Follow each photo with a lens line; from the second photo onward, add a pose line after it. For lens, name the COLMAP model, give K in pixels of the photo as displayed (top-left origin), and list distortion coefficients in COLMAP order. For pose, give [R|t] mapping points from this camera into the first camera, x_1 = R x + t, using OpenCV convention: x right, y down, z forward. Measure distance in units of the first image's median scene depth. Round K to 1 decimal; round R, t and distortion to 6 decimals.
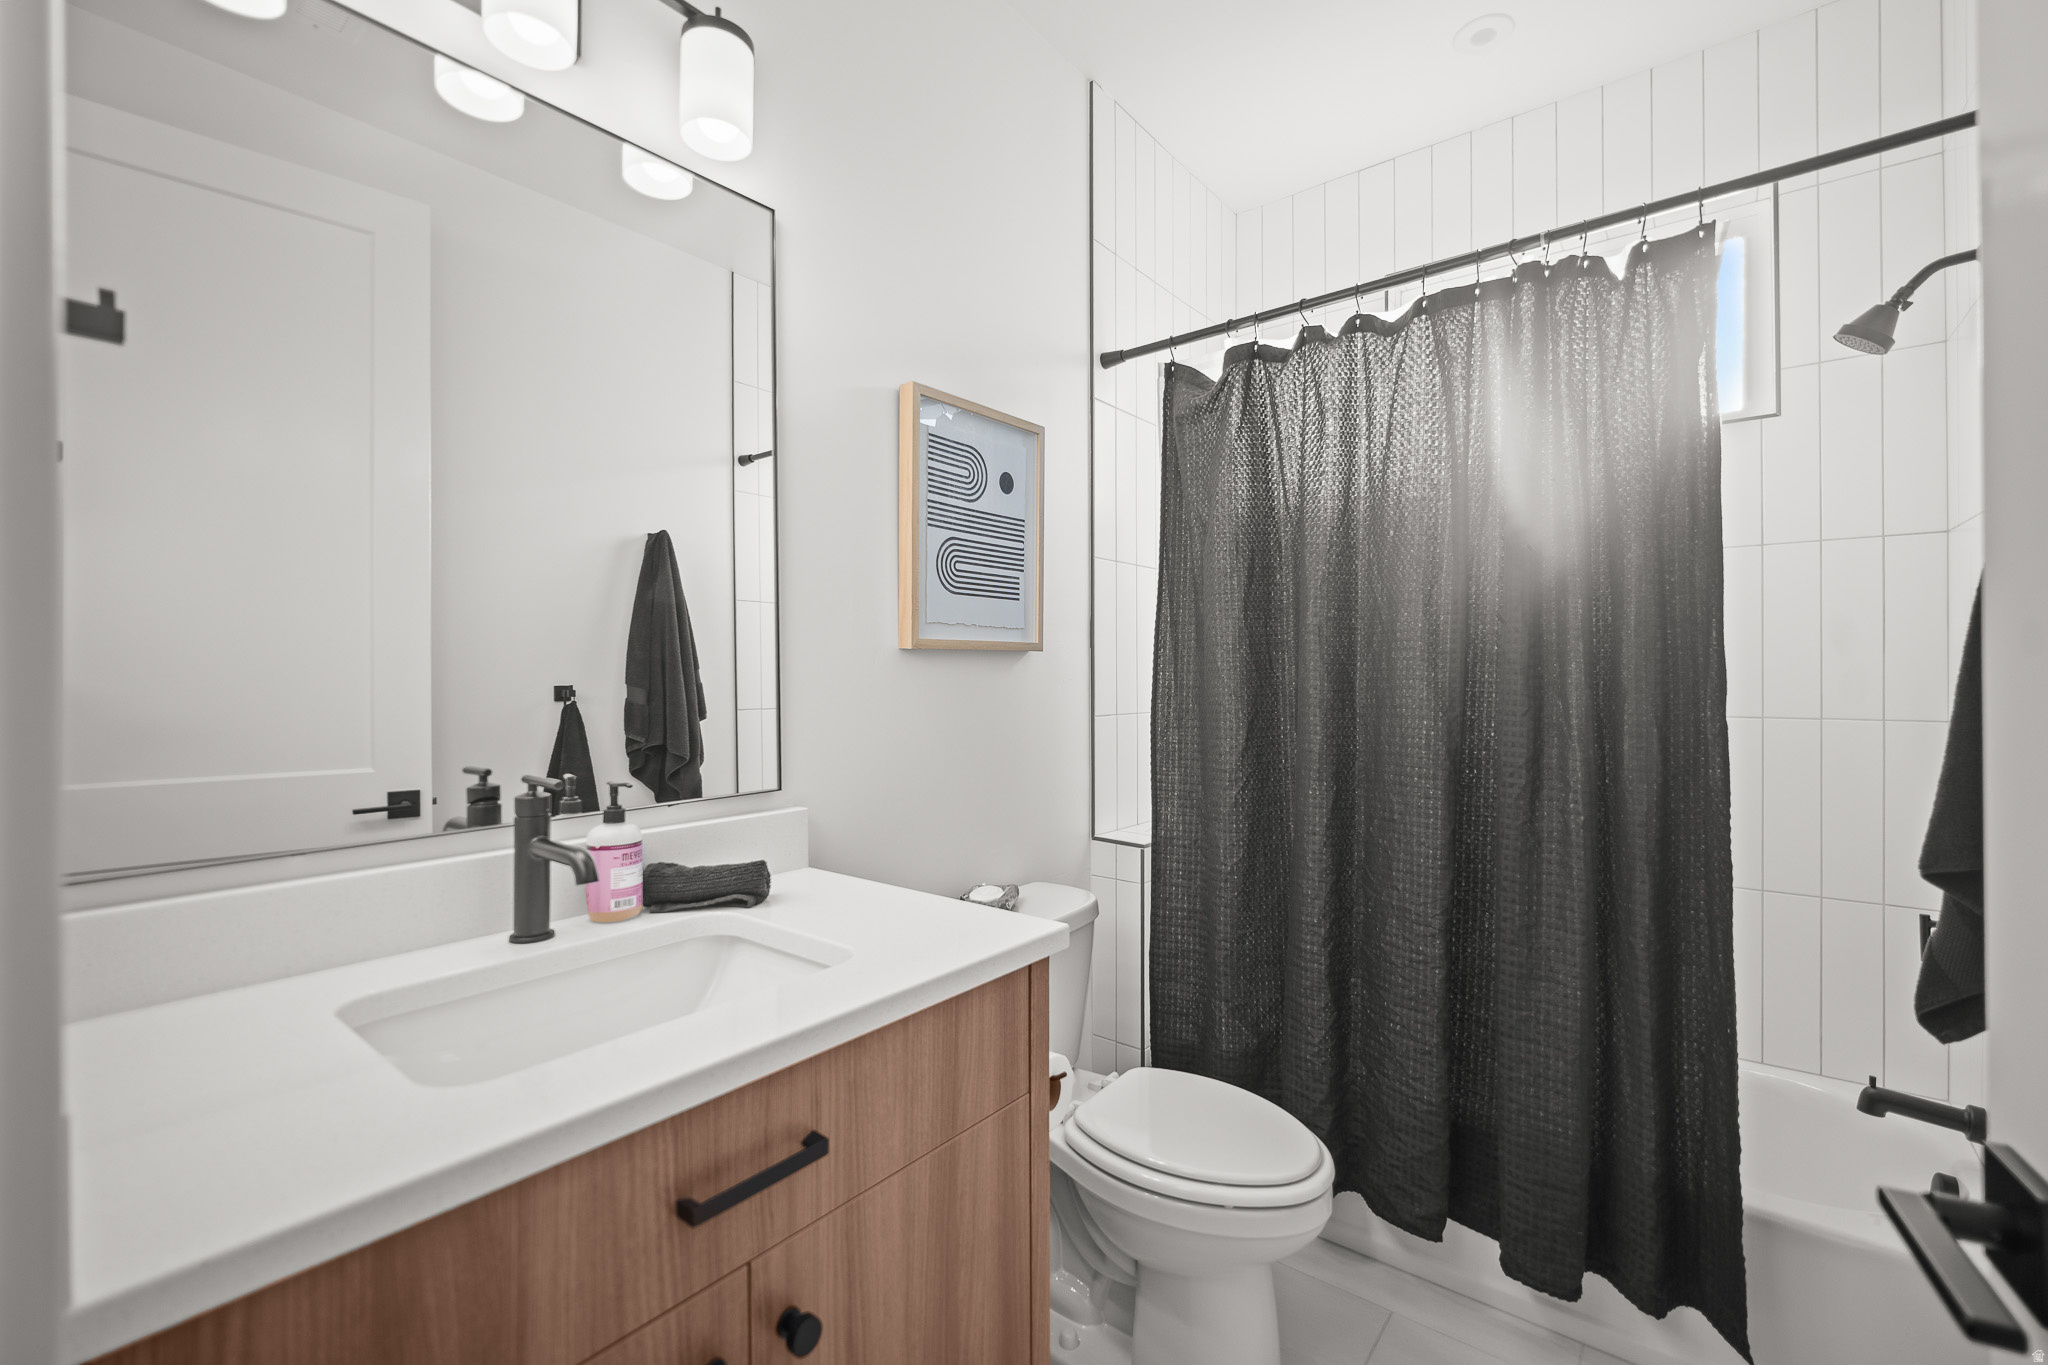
lens RADIAL K [[841.1, 0, 1038.7], [0, 841.1, 683.5], [0, 0, 1]] dist [-0.008986, 0.001083]
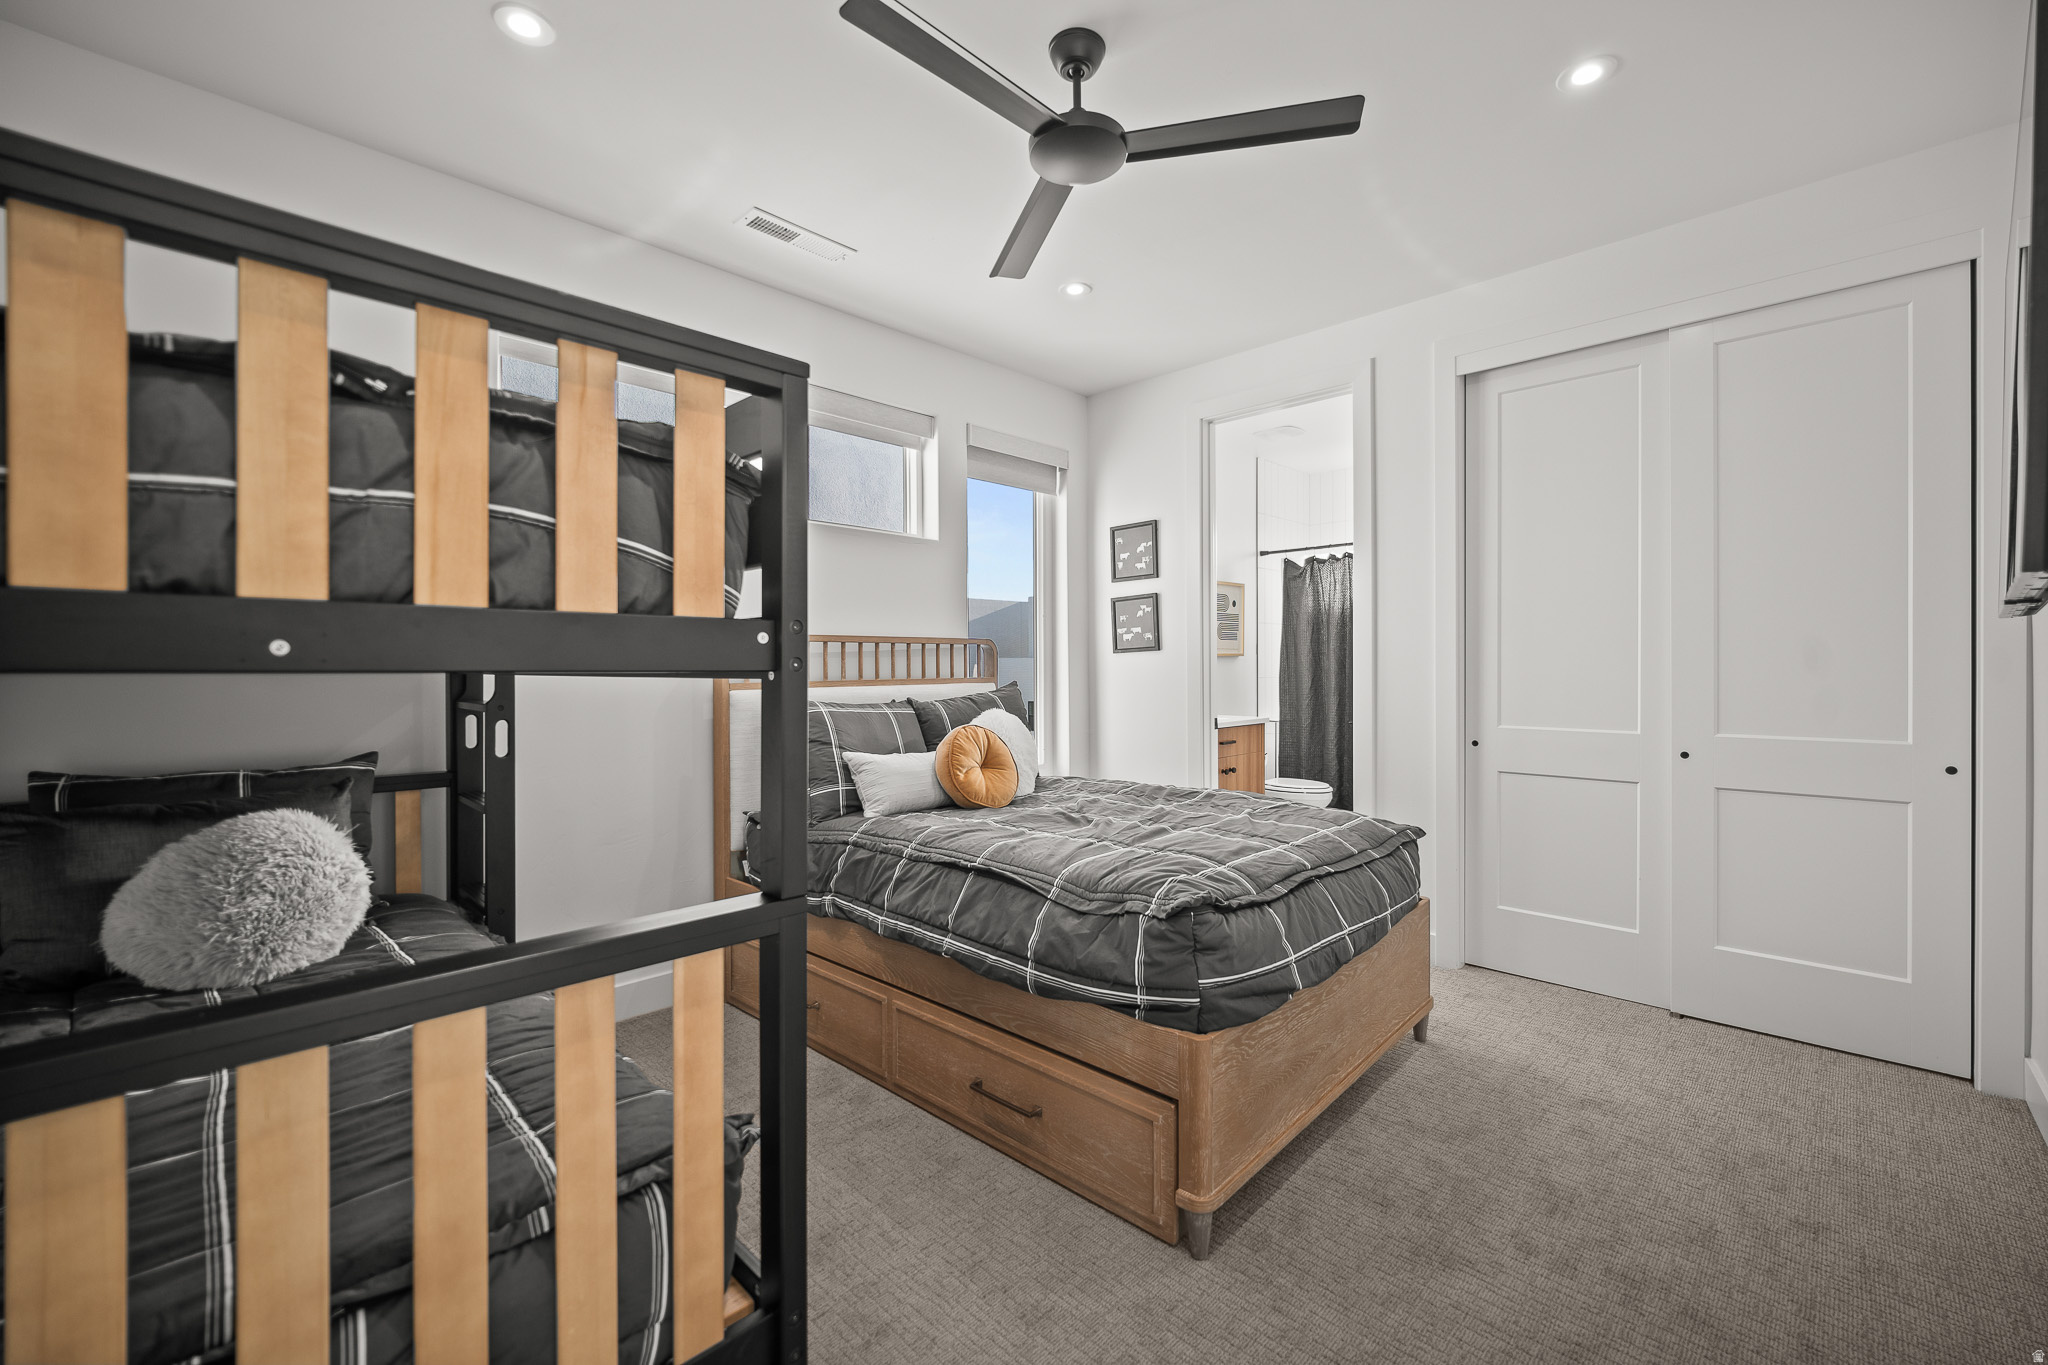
lens RADIAL K [[841.1, 0, 1024.7], [0, 841.1, 666.3], [0, 0, 1]] dist [-0.008986, 0.001083]
pose [[0.993429, 0.002948, -0.114410, -0.447101], [-0.002689, 0.999993, 0.002418, -0.004800], [0.114416, -0.002094, 0.993431, -2.190391]]
